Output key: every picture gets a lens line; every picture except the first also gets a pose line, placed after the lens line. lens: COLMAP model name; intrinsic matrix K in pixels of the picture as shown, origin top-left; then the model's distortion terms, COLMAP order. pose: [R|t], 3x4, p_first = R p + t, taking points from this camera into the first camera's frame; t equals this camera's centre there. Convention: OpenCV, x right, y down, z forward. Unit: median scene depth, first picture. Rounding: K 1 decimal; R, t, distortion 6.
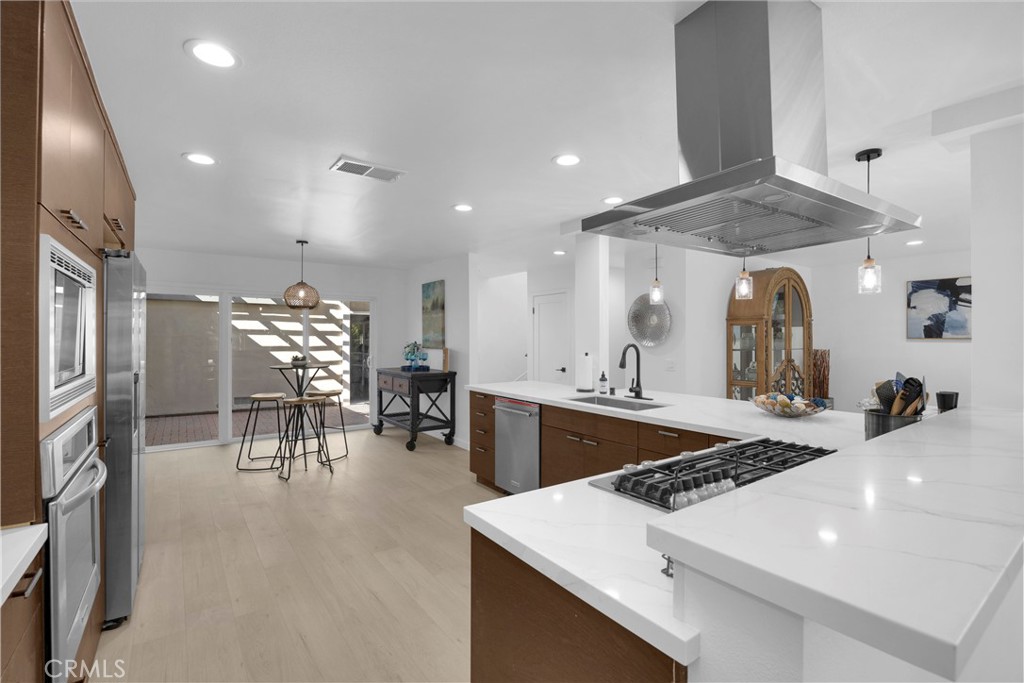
lens RADIAL K [[468.5, 0, 513.2], [0, 468.5, 335.1], [0, 0, 1]] dist [-0.003038, -0.000113]
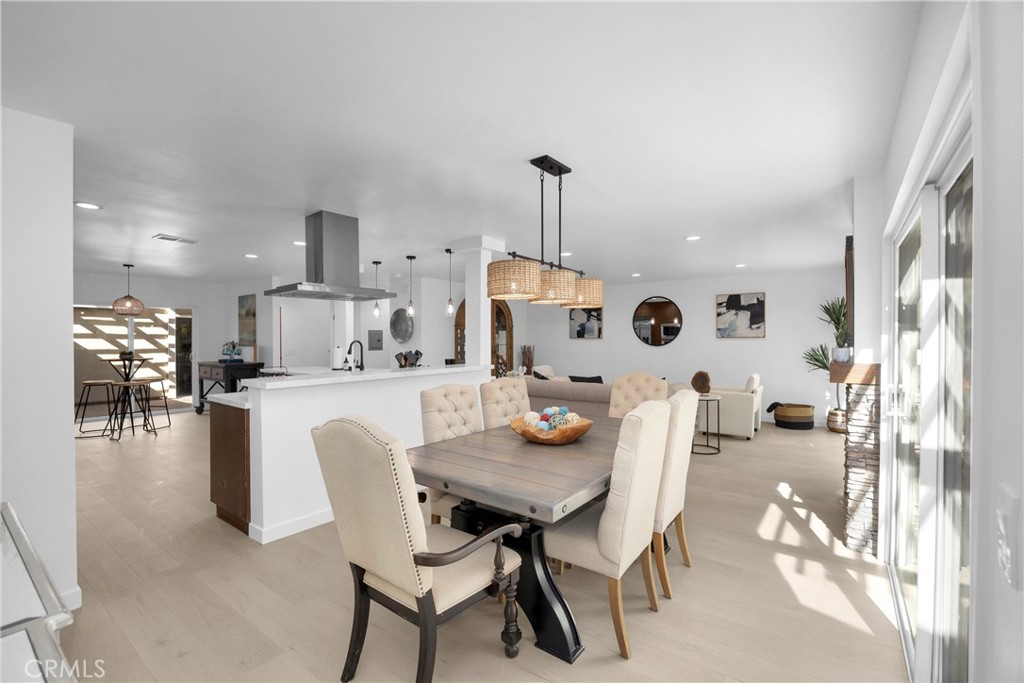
lens RADIAL K [[444.9, 0, 507.4], [0, 444.9, 343.8], [0, 0, 1]] dist [-0.011320, -0.000132]
pose [[0.956828, -0.003897, 0.290628, 0.180726], [0.000522, 0.999932, 0.011688, 0.008824], [-0.290654, -0.011032, 0.956765, -0.432482]]
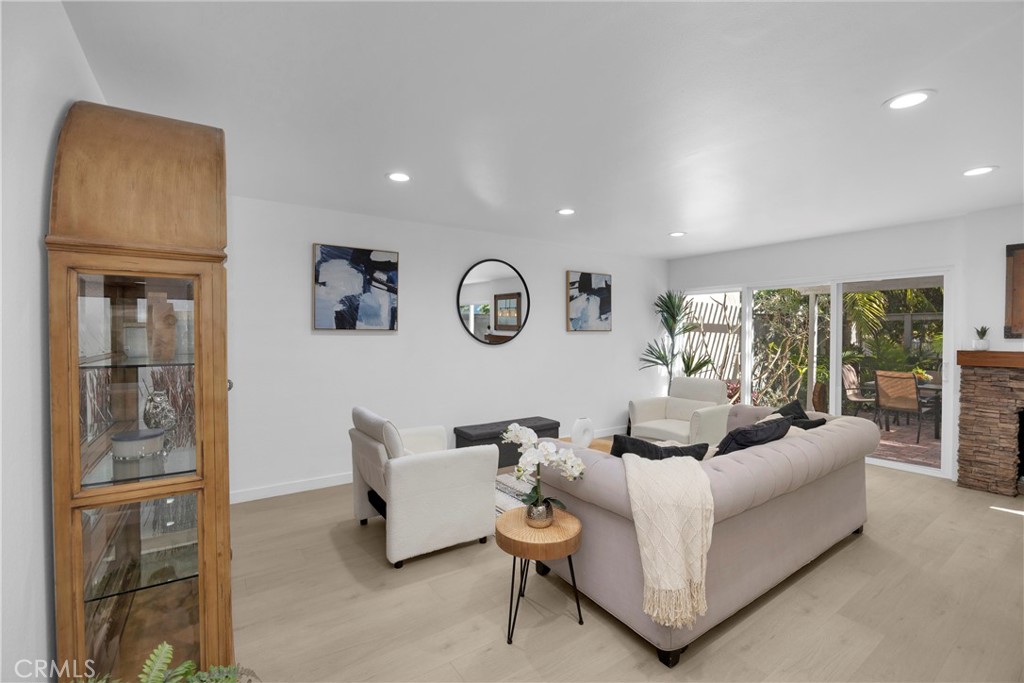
lens RADIAL K [[444.9, 0, 510.2], [0, 444.9, 339.1], [0, 0, 1]] dist [-0.011320, -0.000132]
pose [[0.028725, -0.014440, 0.999483, 0.224769], [-0.003756, 0.999887, 0.014554, 0.009997], [-0.999580, -0.004172, 0.028667, 0.710267]]
